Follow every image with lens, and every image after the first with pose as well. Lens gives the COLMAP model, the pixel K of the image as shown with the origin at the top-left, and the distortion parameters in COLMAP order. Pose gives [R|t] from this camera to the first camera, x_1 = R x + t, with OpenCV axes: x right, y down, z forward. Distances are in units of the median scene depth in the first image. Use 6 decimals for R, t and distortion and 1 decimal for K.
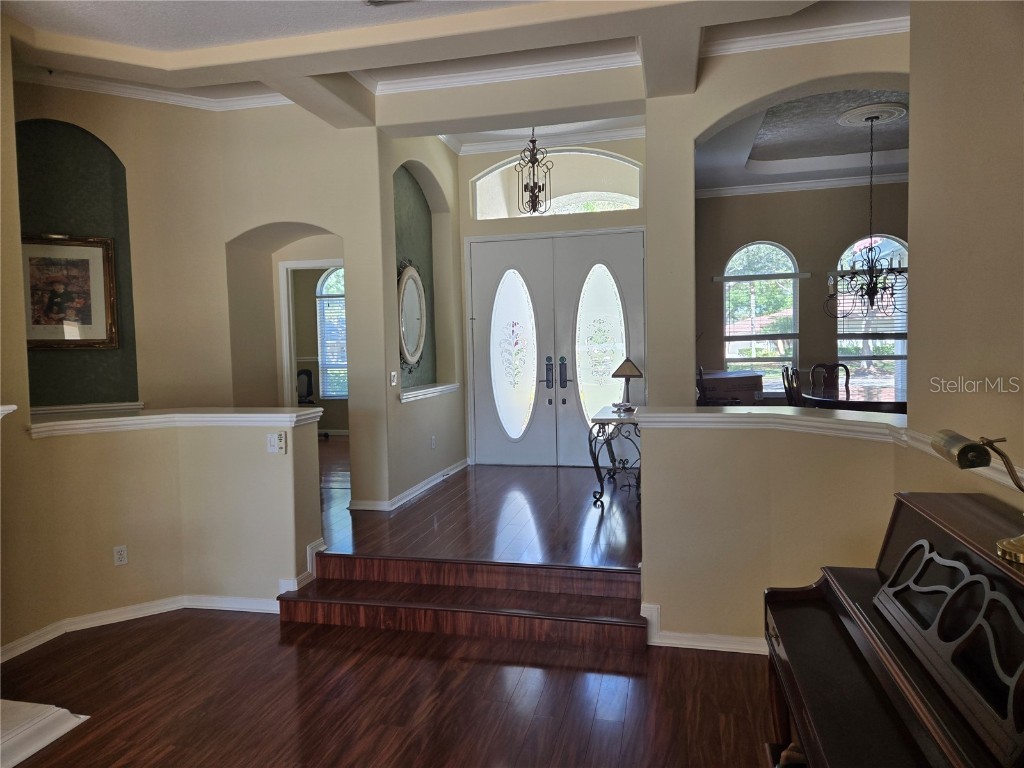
lens RADIAL K [[680.3, 0, 501.9], [0, 680.3, 373.1], [0, 0, 1]] dist [0.086381, -0.062914]
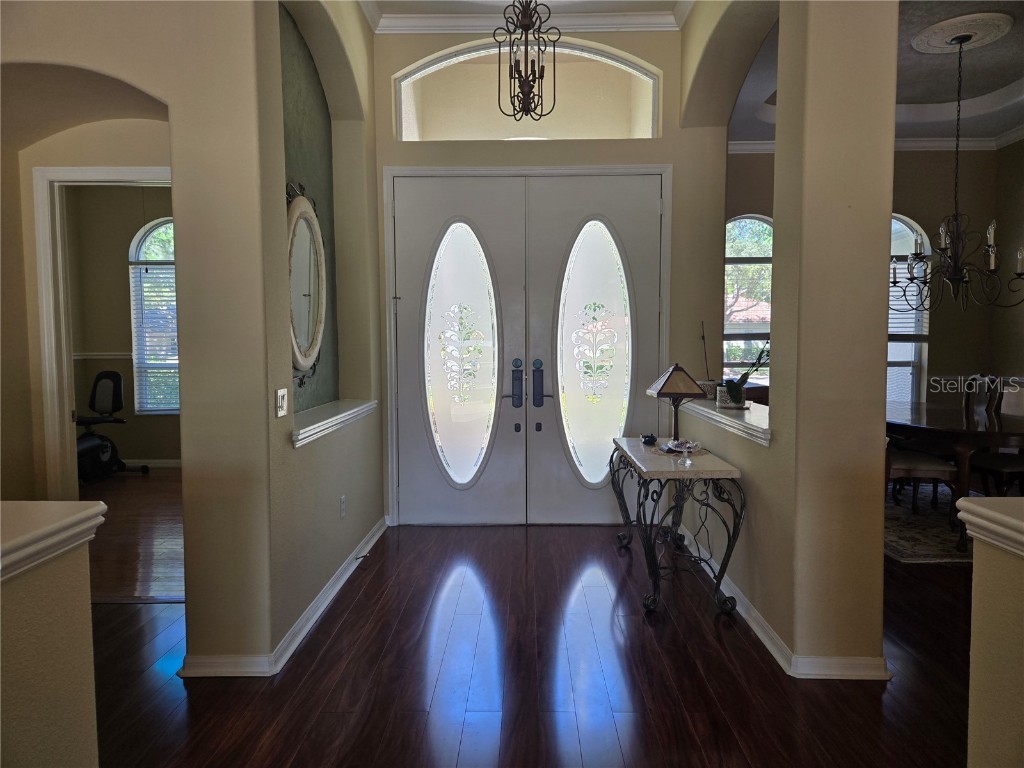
lens RADIAL K [[678.4, 0, 510.7], [0, 678.4, 380.9], [0, 0, 1]] dist [0.082633, -0.061953]
pose [[0.974625, 0.005307, 0.223783, -0.095615], [-0.008960, 0.999843, 0.015308, -0.015318], [-0.223667, -0.016924, 0.974519, 0.421272]]
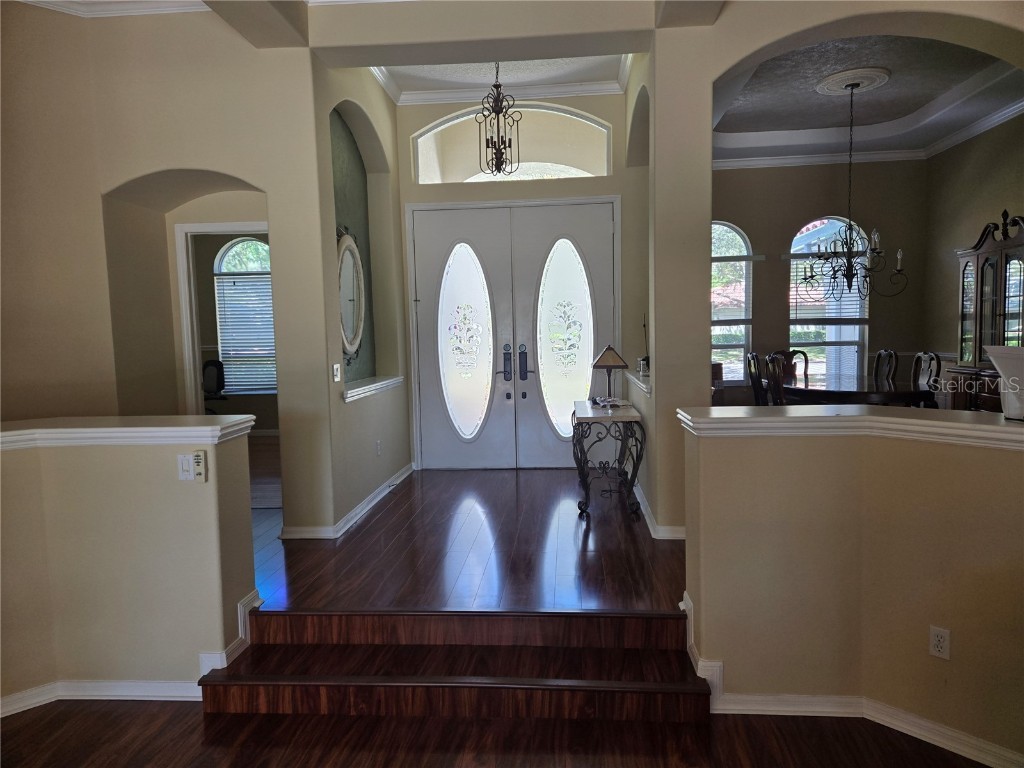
lens RADIAL K [[678.4, 0, 510.7], [0, 678.4, 380.9], [0, 0, 1]] dist [0.082633, -0.061953]
pose [[0.987189, -0.012946, 0.159030, -0.075359], [0.008088, 0.999482, 0.031156, -0.005344], [-0.159351, -0.029470, 0.986782, 0.159755]]
